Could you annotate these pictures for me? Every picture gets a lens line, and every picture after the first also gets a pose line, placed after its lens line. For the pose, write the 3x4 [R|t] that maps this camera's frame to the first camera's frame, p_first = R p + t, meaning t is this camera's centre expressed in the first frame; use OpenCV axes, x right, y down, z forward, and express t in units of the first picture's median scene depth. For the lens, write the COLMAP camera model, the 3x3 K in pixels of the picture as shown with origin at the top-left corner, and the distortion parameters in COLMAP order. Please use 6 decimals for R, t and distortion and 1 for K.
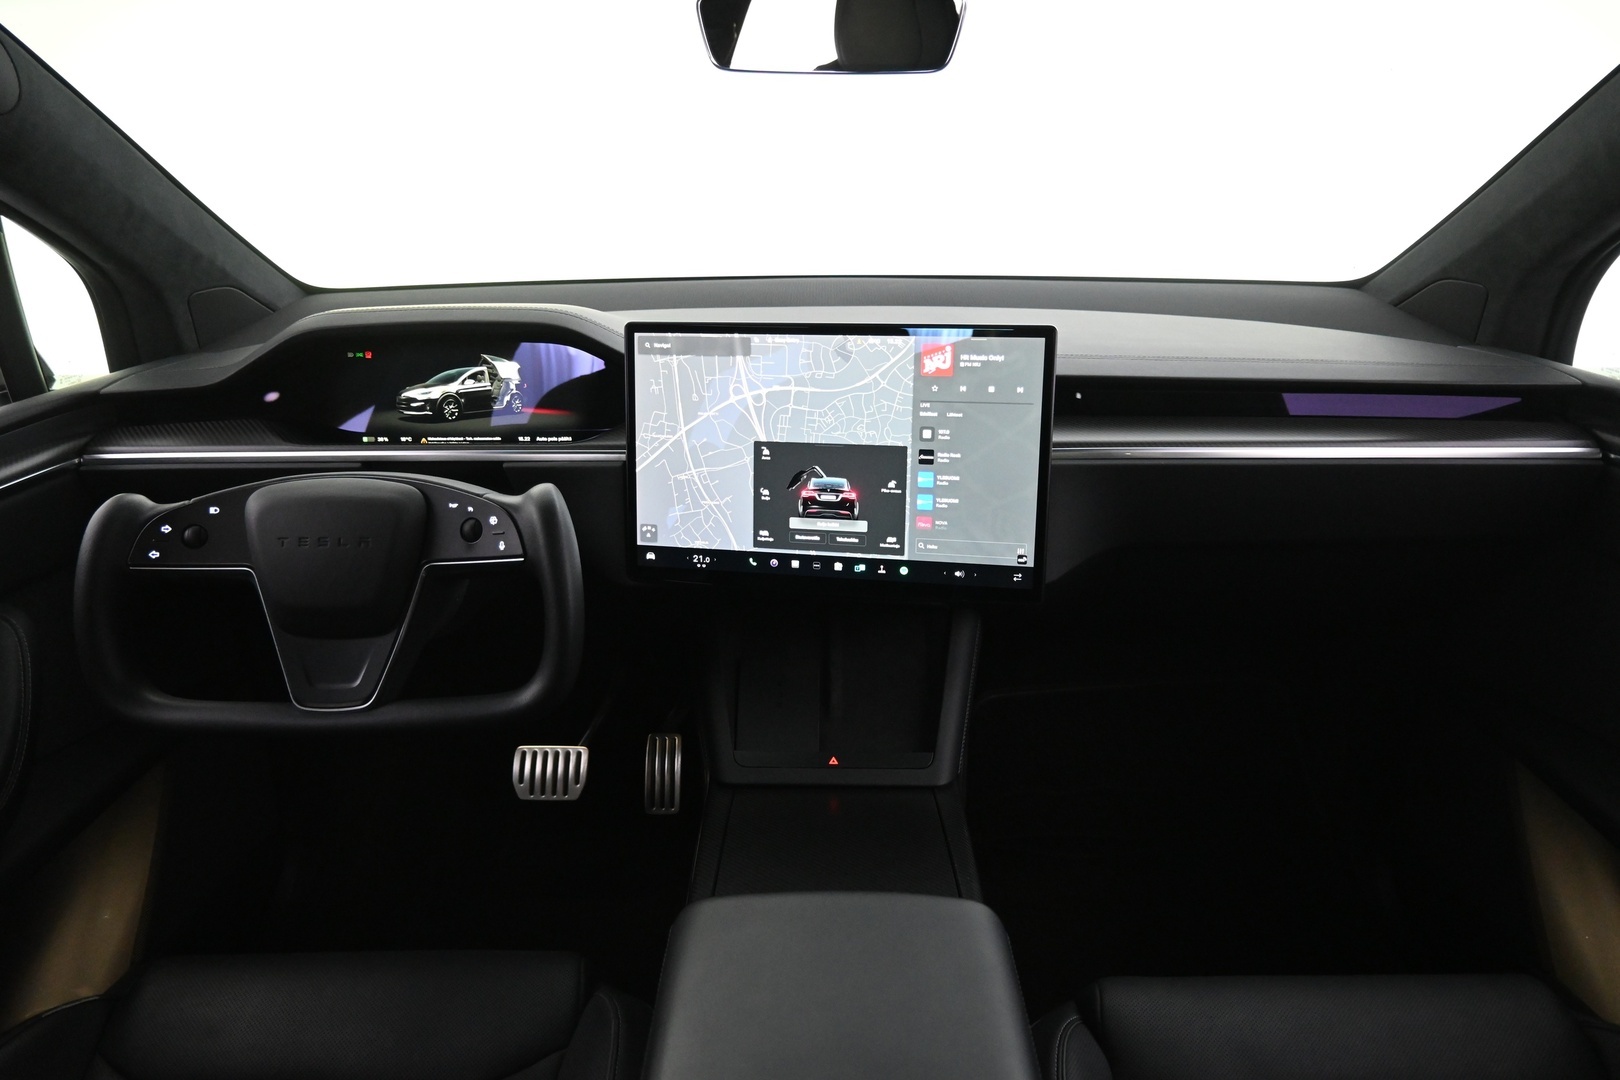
lens RADIAL K [[1108.5, 0, 808.0], [0, 1108.5, 552.4], [0, 0, 1]] dist [-0.004318, -0.005405]
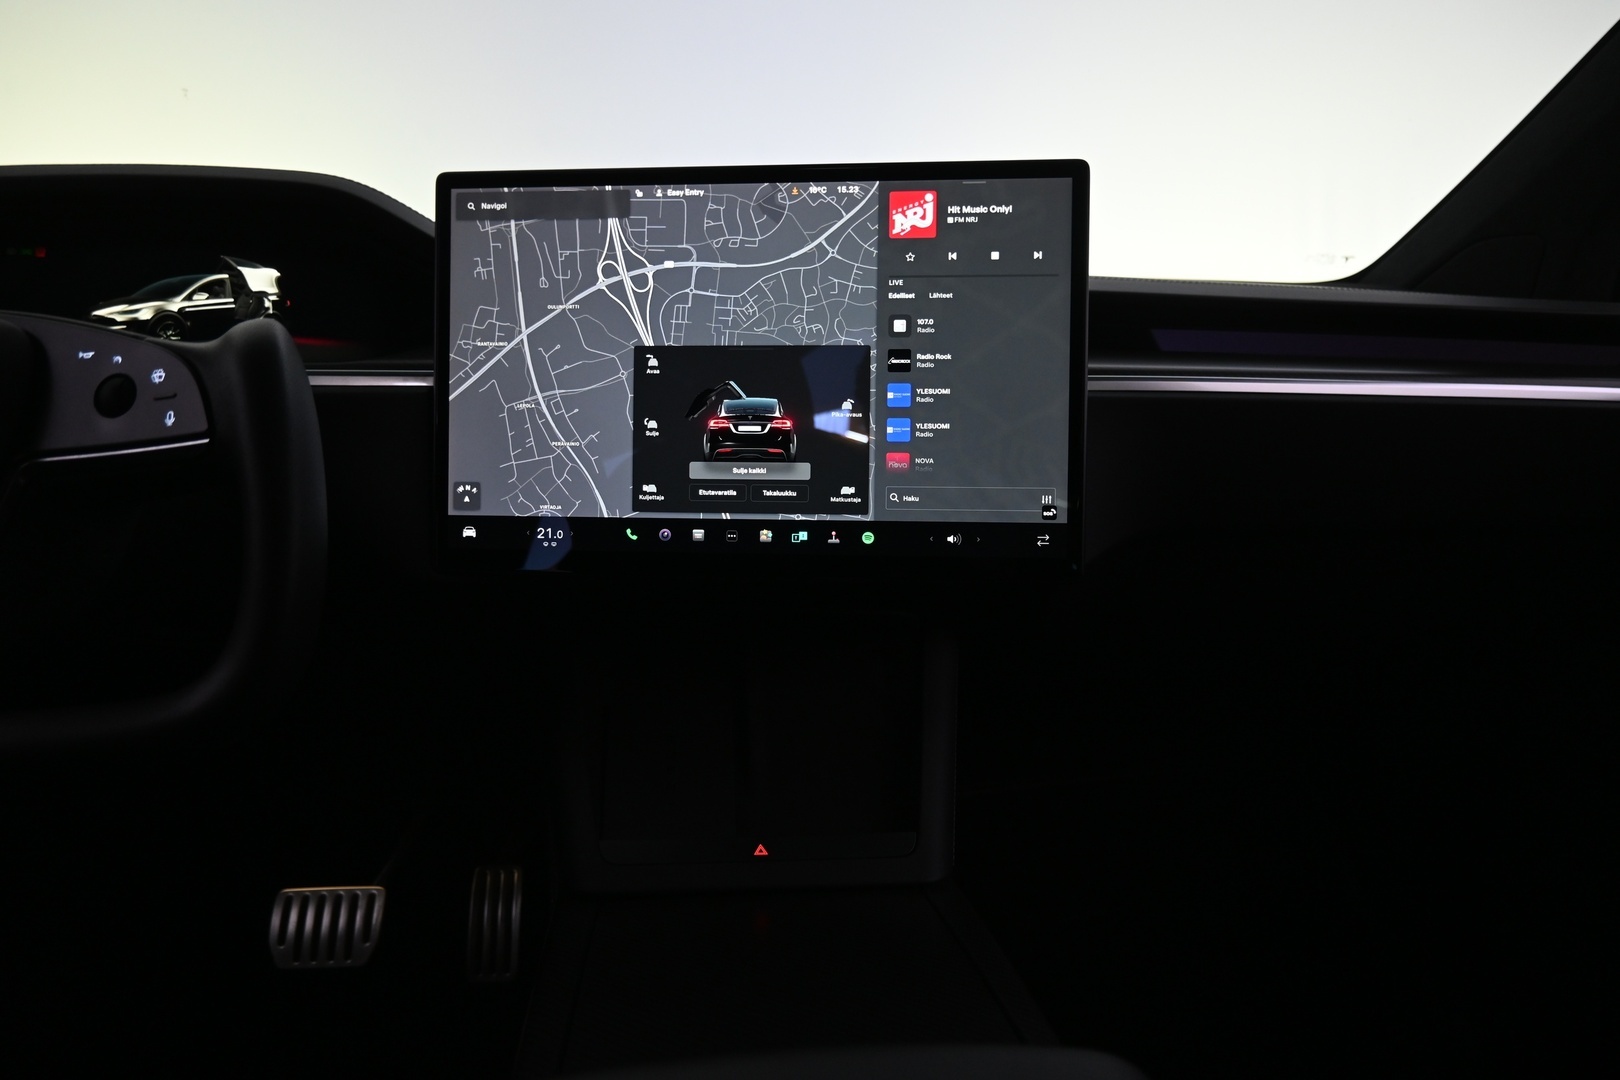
lens RADIAL K [[1108.5, 0, 810.9], [0, 1108.5, 539.6], [0, 0, 1]] dist [-0.004318, -0.005405]
pose [[0.991958, -0.002844, 0.126536, -0.028253], [0.024099, 0.985702, -0.166765, 0.122902], [-0.124252, 0.168473, 0.977844, 0.363799]]
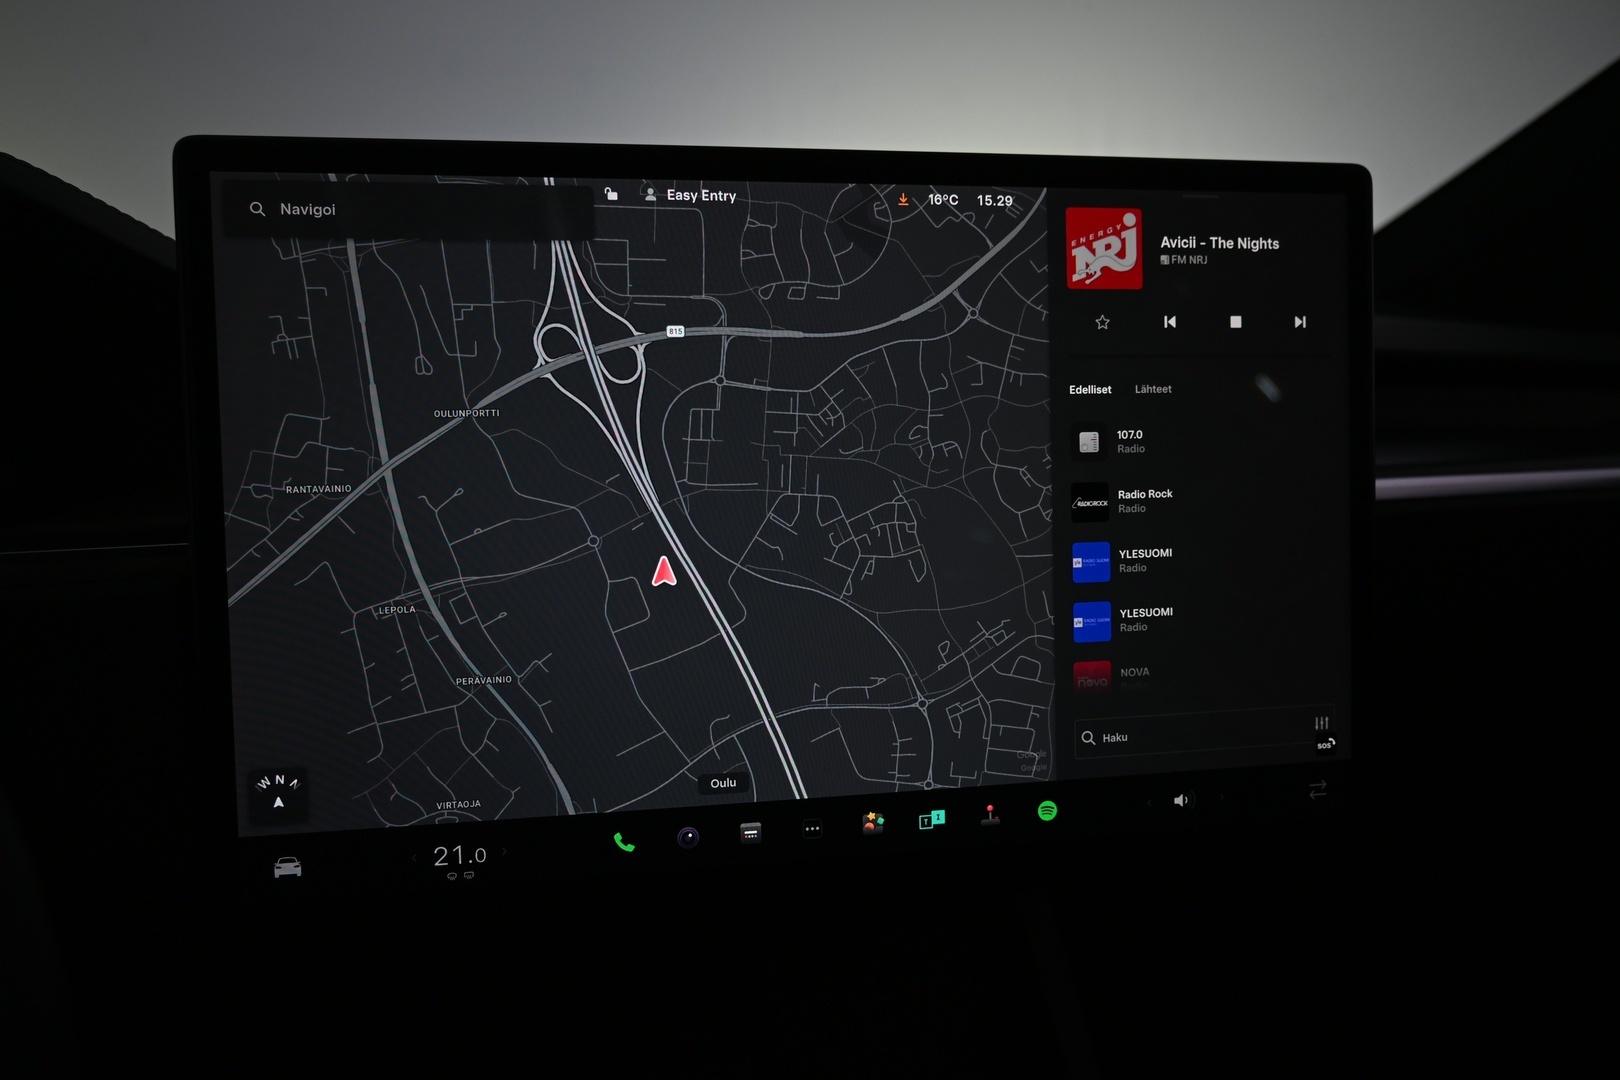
lens RADIAL K [[1225.2, 0, 812.4], [0, 1225.2, 544.0], [0, 0, 1]] dist [-0.014422, -0.002643]
pose [[0.916684, -0.053572, 0.396006, -0.142312], [0.110780, 0.986201, -0.123022, -0.029567], [-0.383951, 0.156642, 0.909970, 0.630155]]
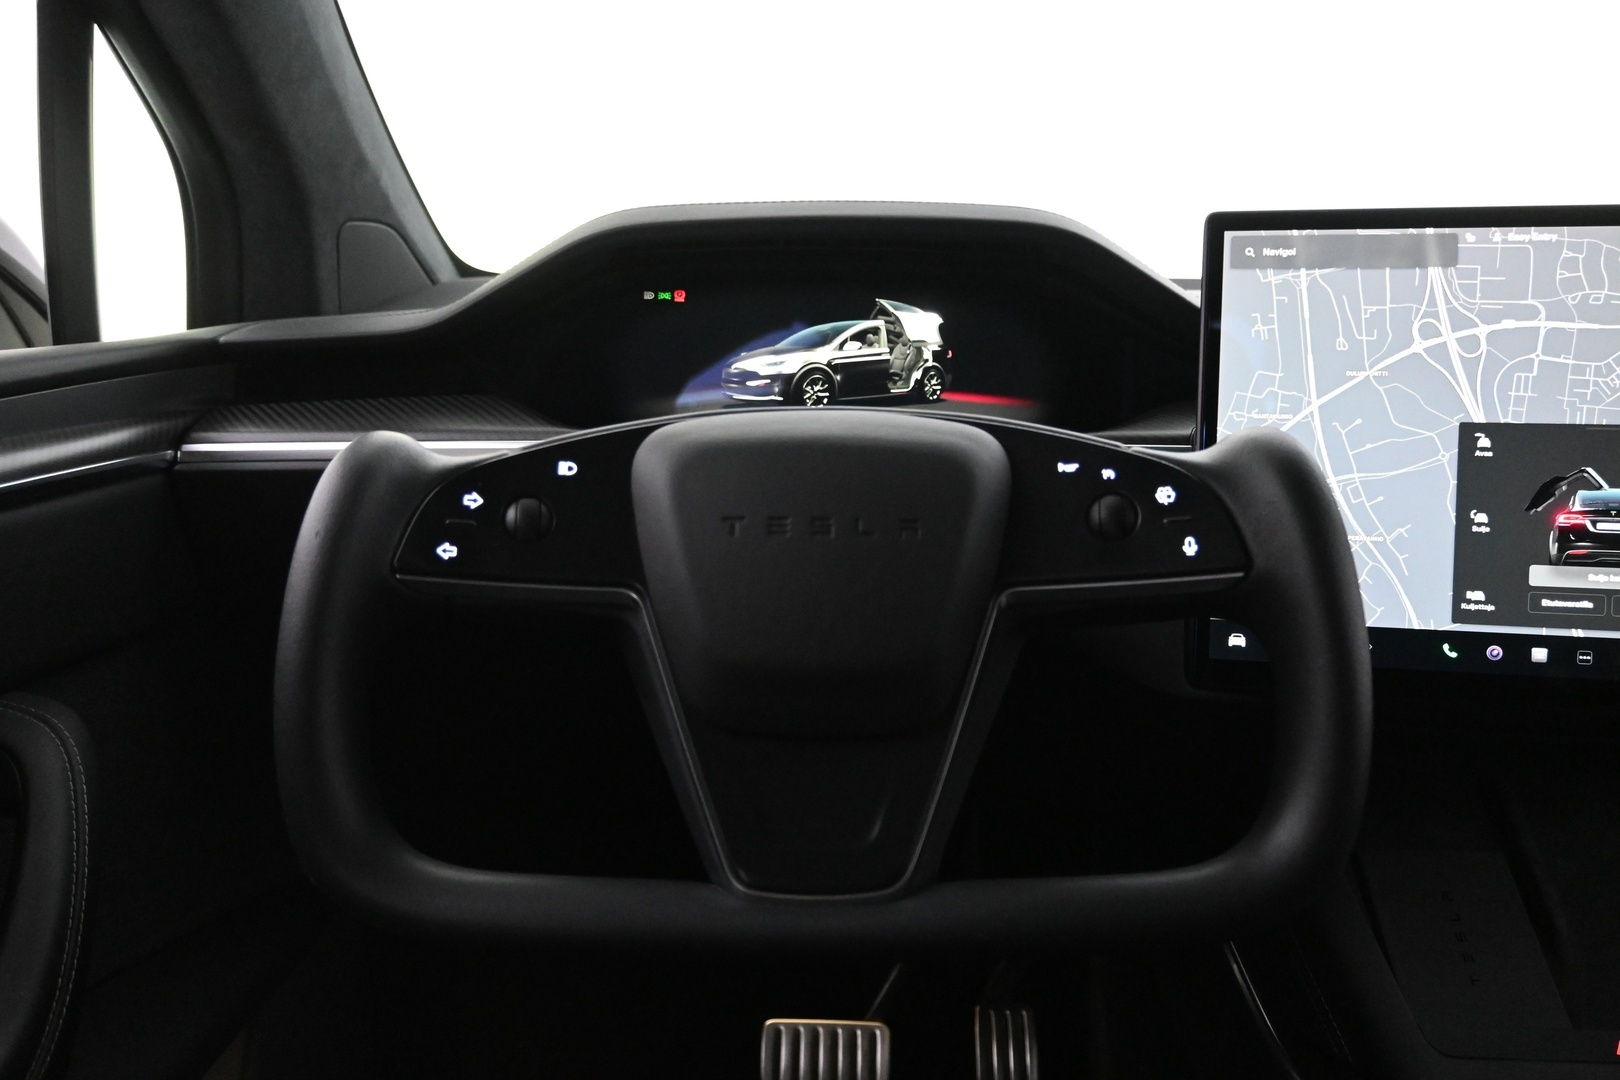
lens RADIAL K [[1387.6, 0, 810.5], [0, 1387.6, 538.5], [0, 0, 1]] dist [0.001931, -0.027955]
pose [[0.999764, 0.020642, -0.006777, -0.355810], [-0.021519, 0.983787, -0.178047, 0.081212], [0.002992, 0.178151, 0.983999, 0.343600]]
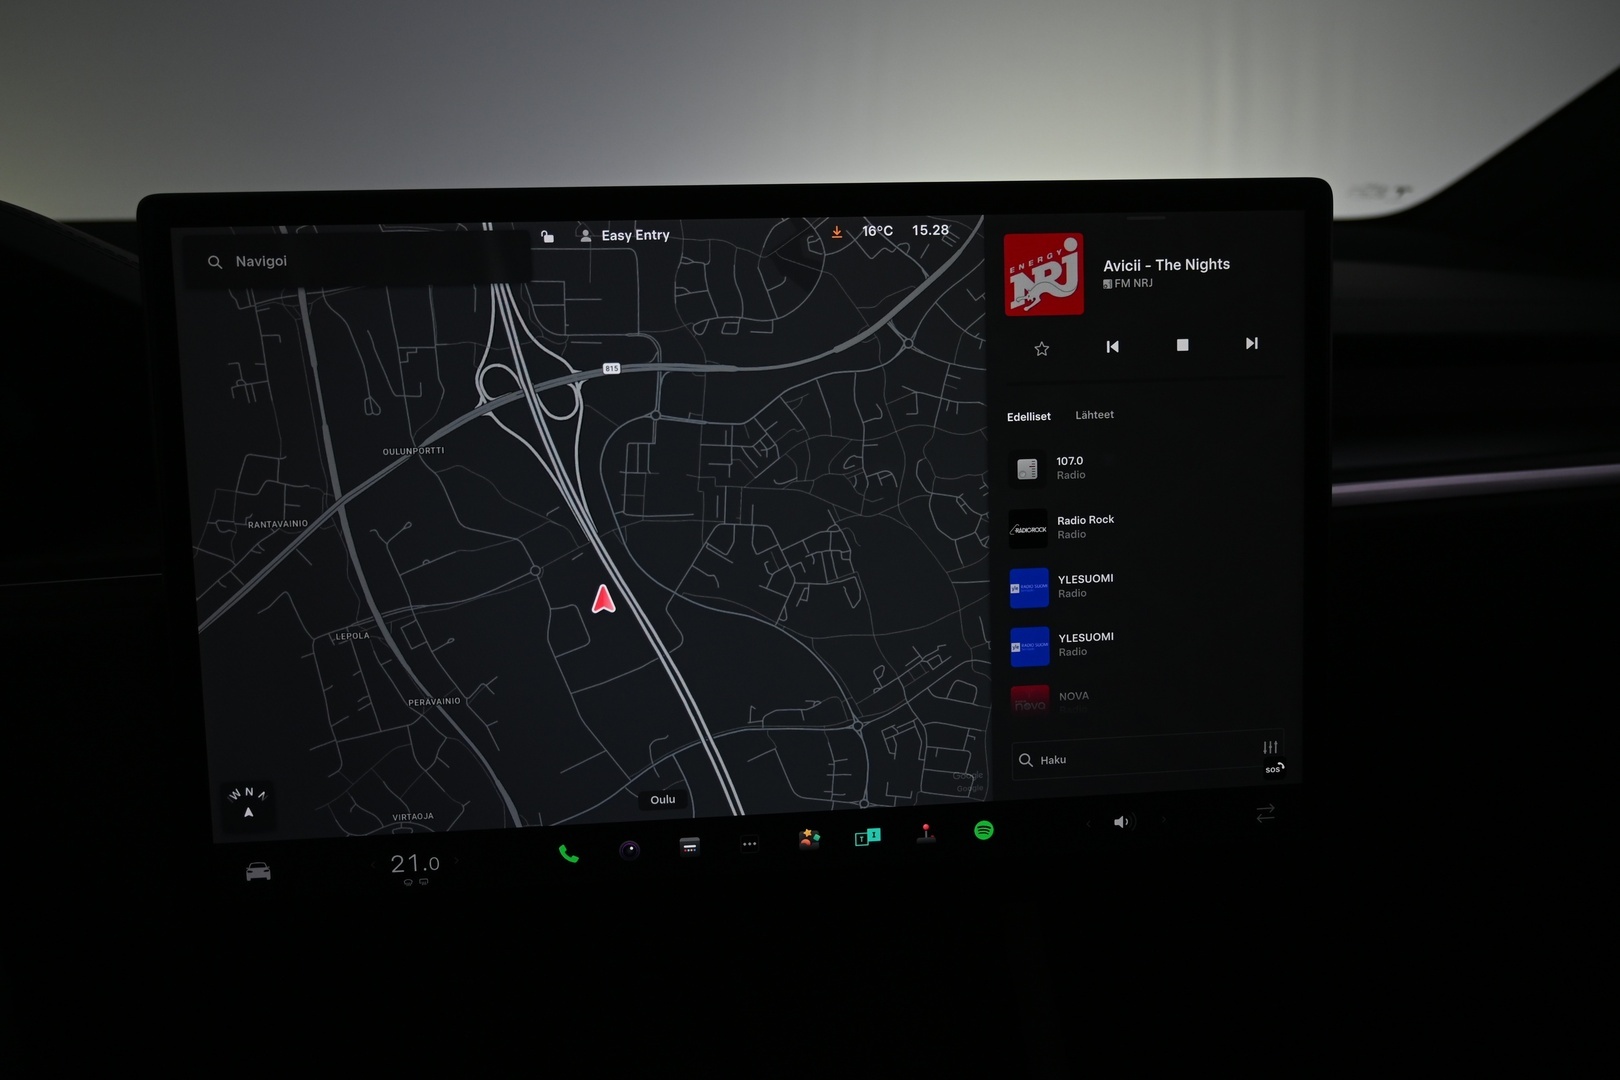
lens RADIAL K [[1387.6, 0, 812.5], [0, 1387.6, 547.8], [0, 0, 1]] dist [0.001931, -0.027955]
pose [[0.946824, -0.070911, 0.313841, -0.110403], [0.099488, 0.992134, -0.075977, -0.048544], [-0.305985, 0.103160, 0.946431, 0.546801]]
